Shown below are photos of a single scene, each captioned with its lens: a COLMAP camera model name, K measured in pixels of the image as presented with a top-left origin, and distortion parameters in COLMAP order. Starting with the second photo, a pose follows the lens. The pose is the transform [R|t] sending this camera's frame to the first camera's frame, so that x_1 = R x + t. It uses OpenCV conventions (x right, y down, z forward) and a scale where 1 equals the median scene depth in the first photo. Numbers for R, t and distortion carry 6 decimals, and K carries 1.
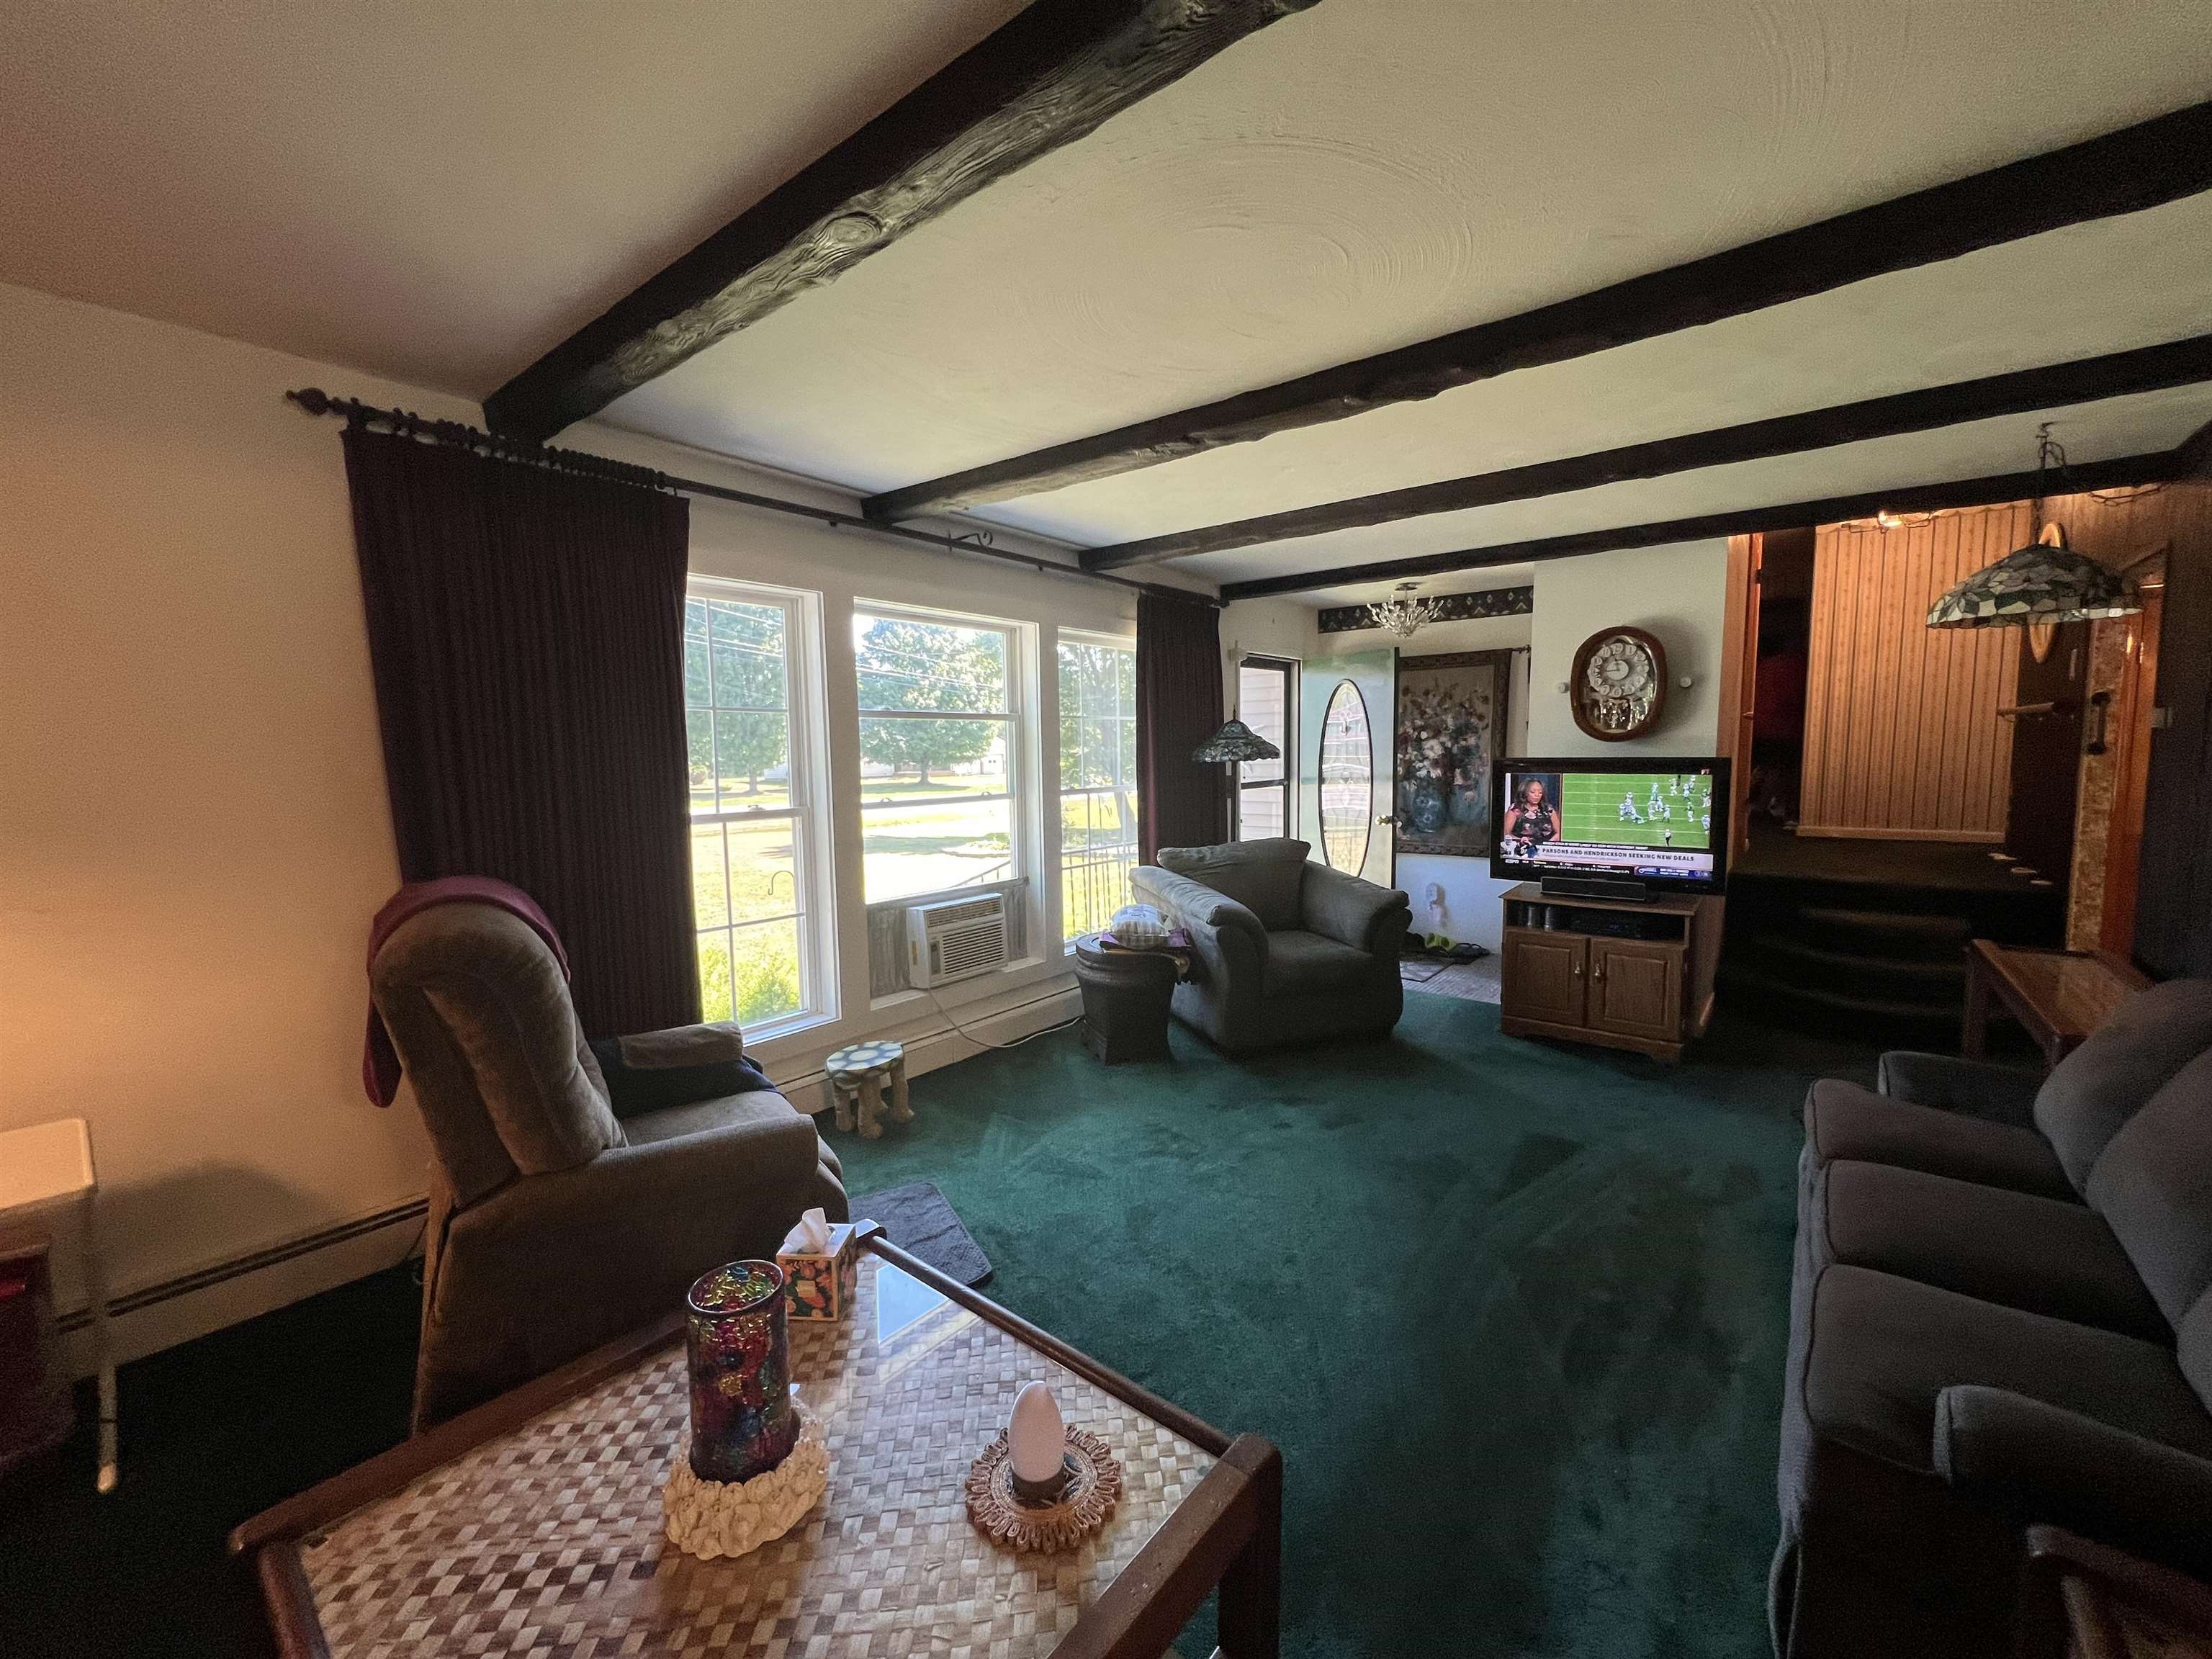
lens RADIAL K [[880.6, 0, 1105.4], [0, 880.6, 825.1], [0, 0, 1]] dist [-0.001305, 0.000355]
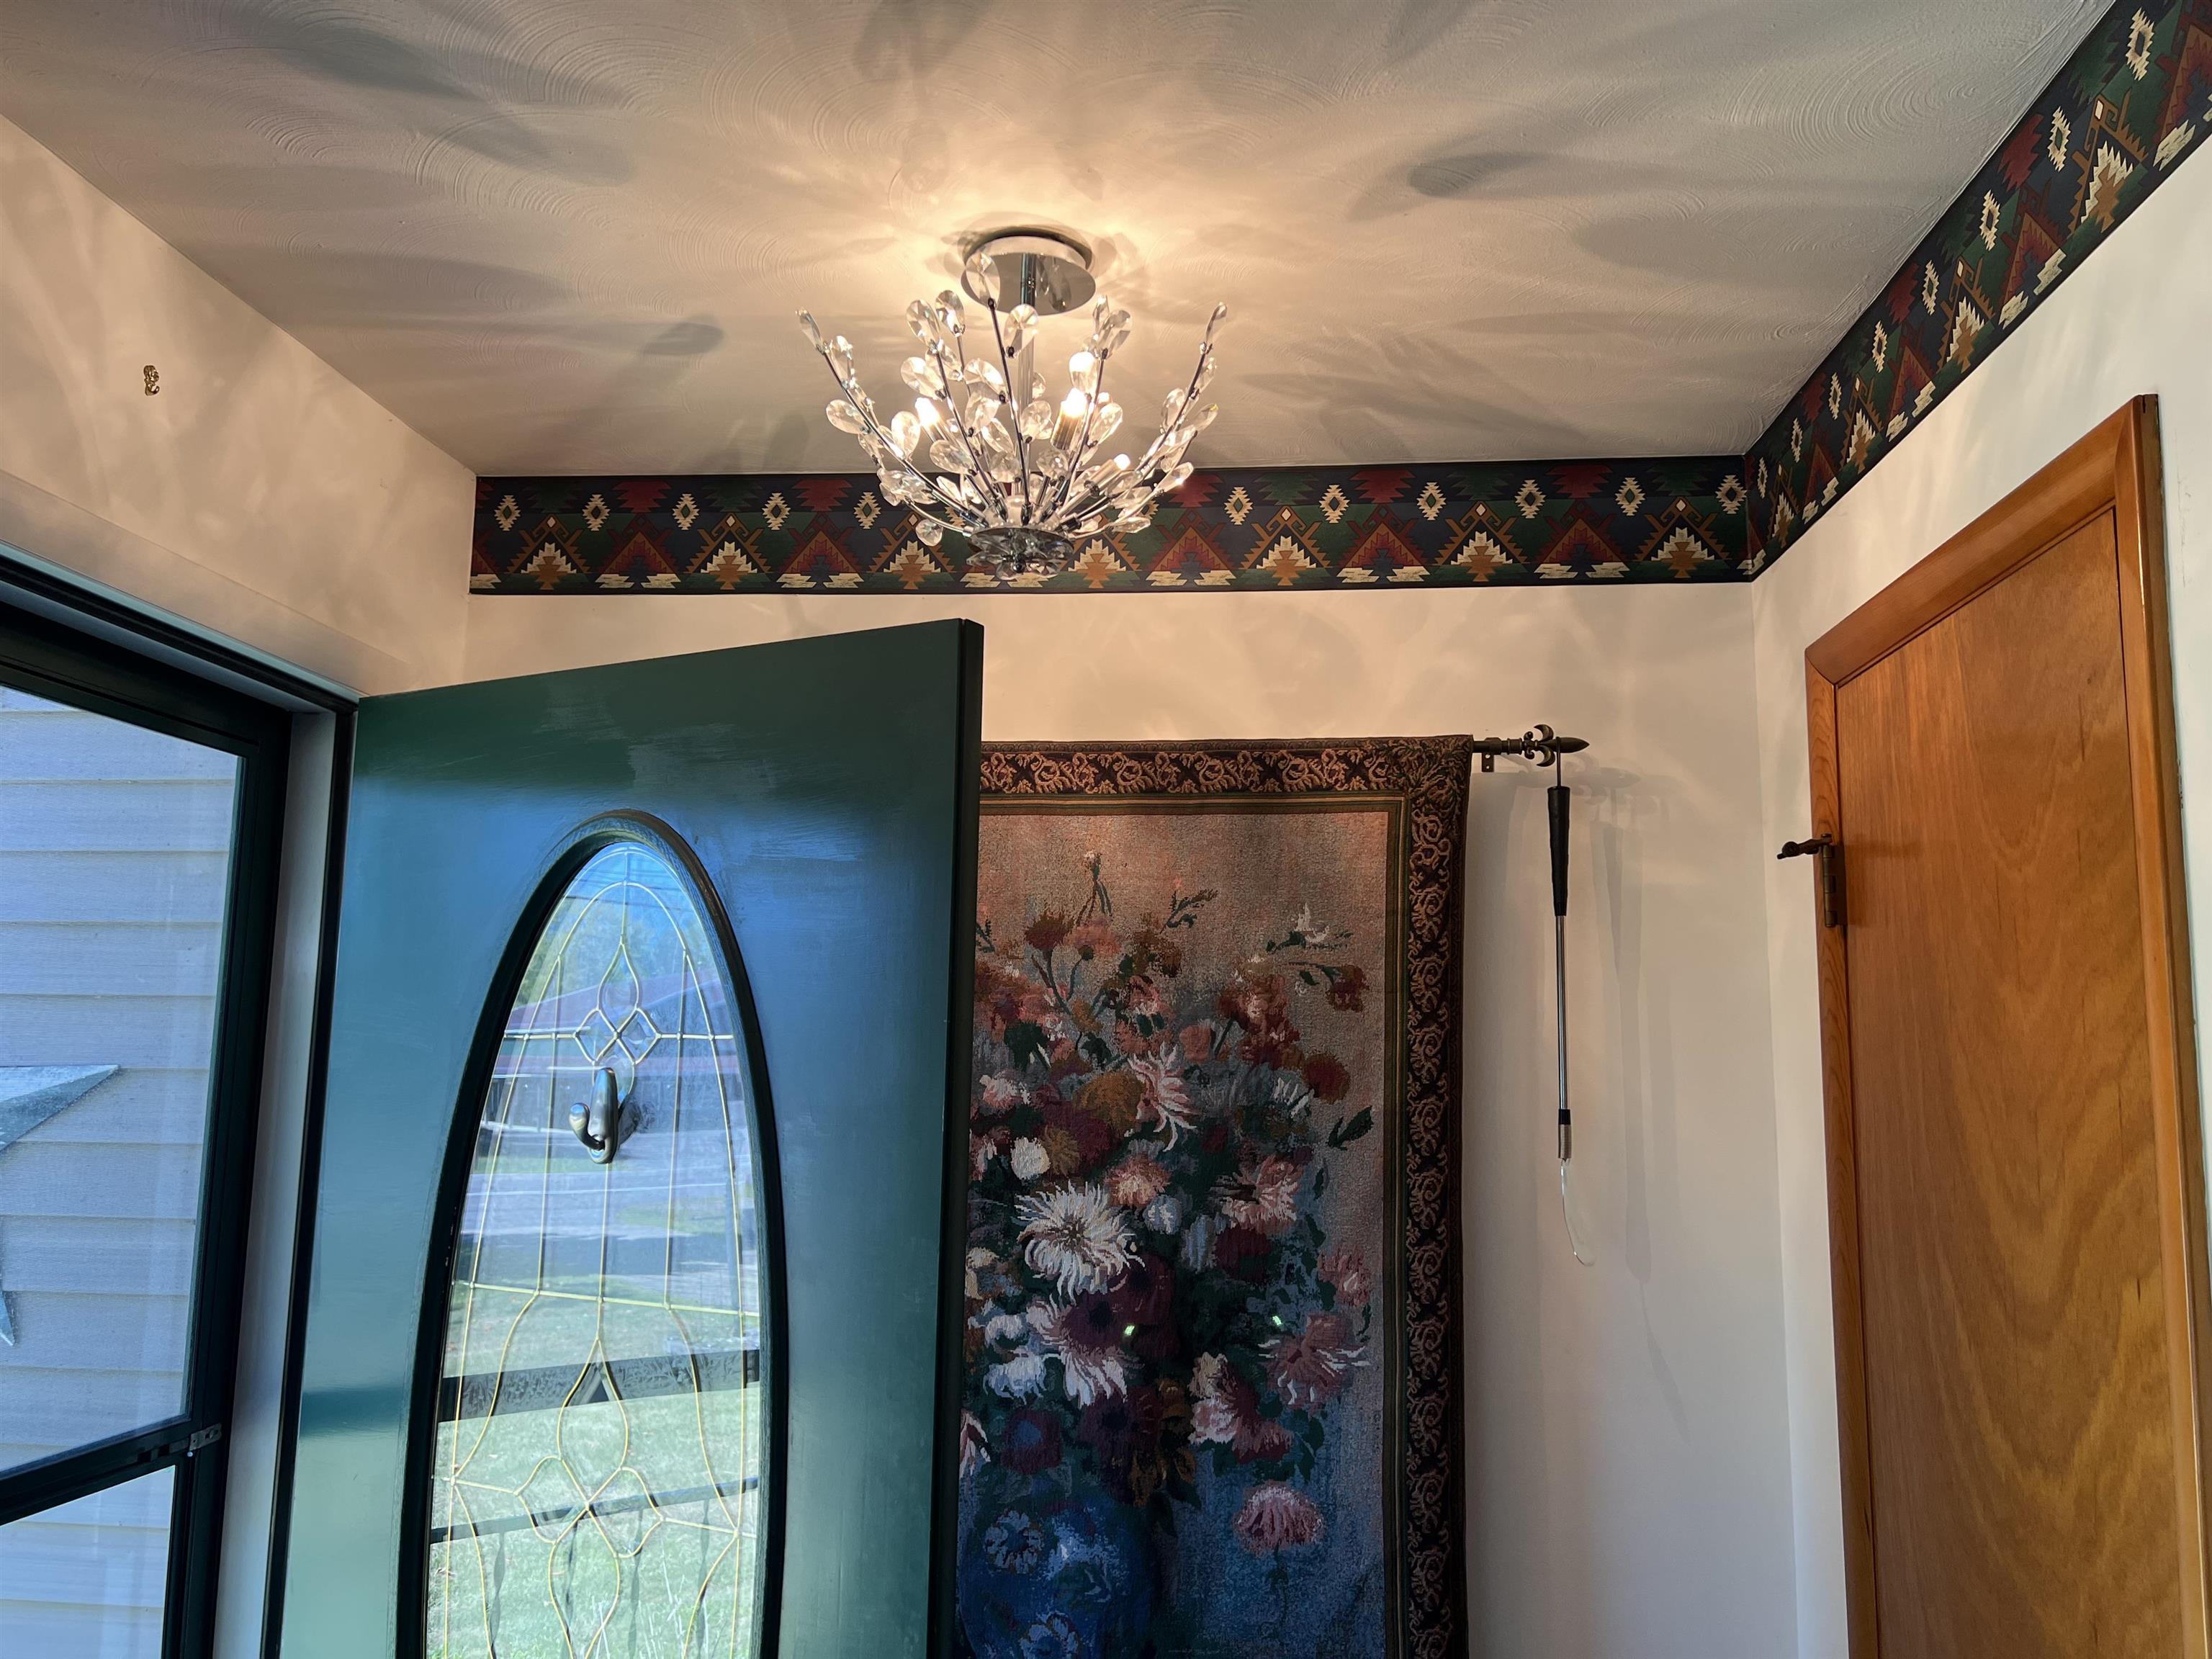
lens RADIAL K [[1653.6, 0, 1110.0], [0, 1653.6, 832.3], [0, 0, 1]] dist [0.058529, -0.063182]
pose [[0.824498, 0.101327, 0.556718, 0.176464], [0.023155, 0.976971, -0.212110, -0.096222], [-0.565390, 0.187776, 0.803165, 0.704241]]
